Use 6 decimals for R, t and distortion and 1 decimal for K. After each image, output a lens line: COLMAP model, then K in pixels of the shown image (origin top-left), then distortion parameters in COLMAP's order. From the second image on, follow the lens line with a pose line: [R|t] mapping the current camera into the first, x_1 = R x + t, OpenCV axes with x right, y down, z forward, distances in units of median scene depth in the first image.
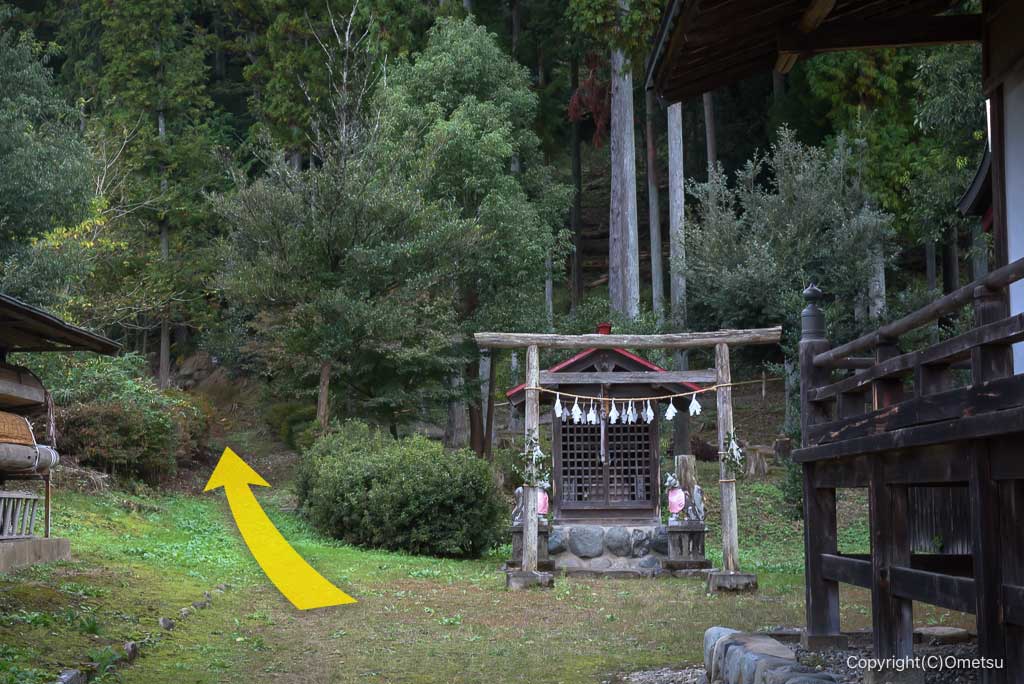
lens RADIAL K [[1708.0, 0, 512.0], [0, 1708.0, 342.0], [0, 0, 1]] dist [0.257145, -0.014940]
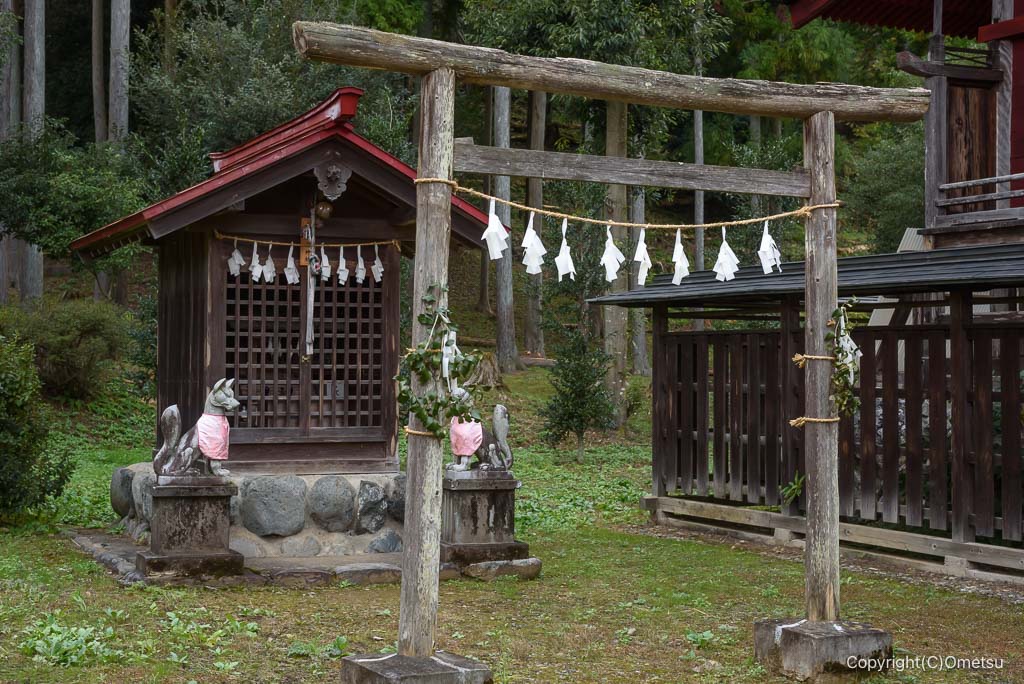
lens RADIAL K [[1546.4, 0, 512.8], [0, 1546.4, 297.2], [0, 0, 1]] dist [0.013672, 0.036222]
pose [[0.897909, 0.039466, 0.438407, -0.101610], [-0.059838, 0.997671, 0.032744, 0.033108], [-0.436094, -0.055635, 0.898180, 0.551234]]
